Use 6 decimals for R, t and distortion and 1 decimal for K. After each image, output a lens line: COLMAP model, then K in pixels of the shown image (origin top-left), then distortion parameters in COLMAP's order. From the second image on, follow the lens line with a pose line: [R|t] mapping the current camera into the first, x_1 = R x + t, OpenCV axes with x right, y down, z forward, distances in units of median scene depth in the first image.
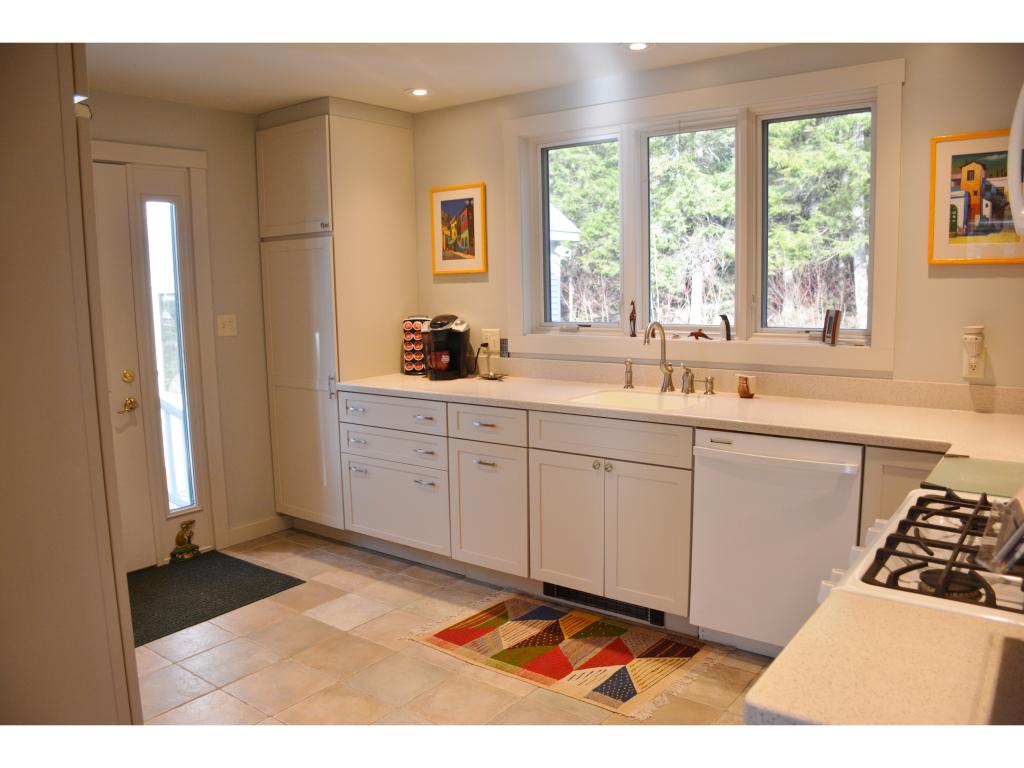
lens RADIAL K [[848.5, 0, 512.2], [0, 848.5, 384.3], [0, 0, 1]] dist [-0.008044, 0.008683]
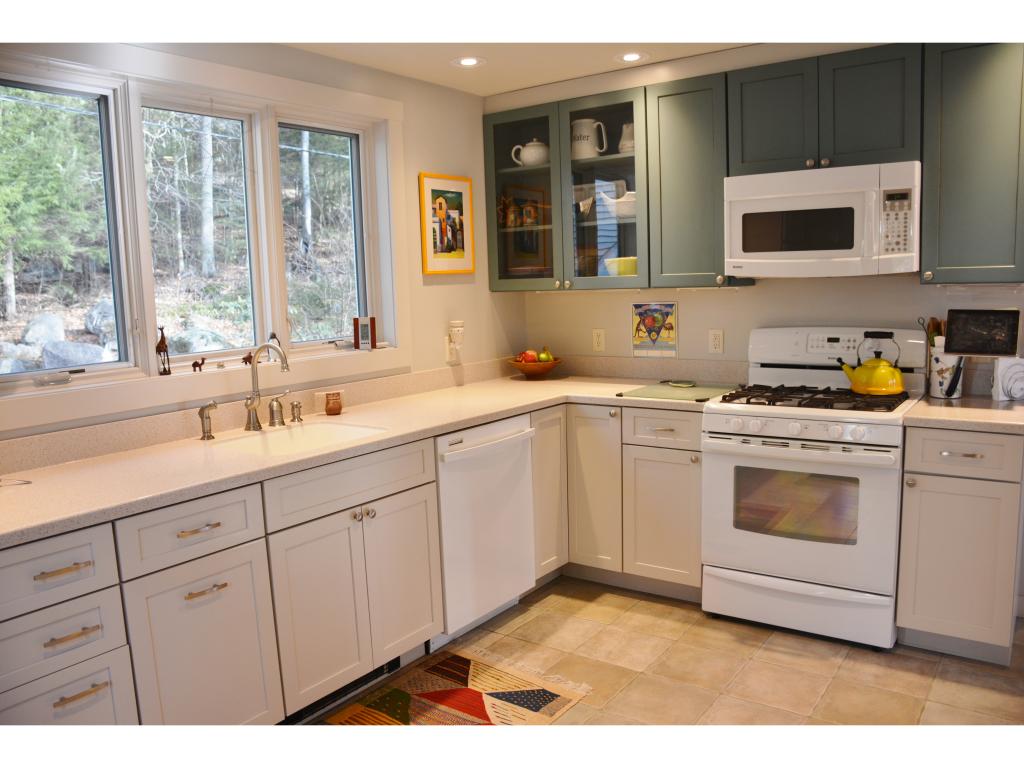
lens RADIAL K [[848.5, 0, 511.9], [0, 848.5, 381.3], [0, 0, 1]] dist [-0.008044, 0.008683]
pose [[-0.007292, -0.112438, 0.993632, -0.757349], [0.162348, 0.980342, 0.112125, -0.108078], [-0.986707, 0.162132, 0.011106, 0.892542]]
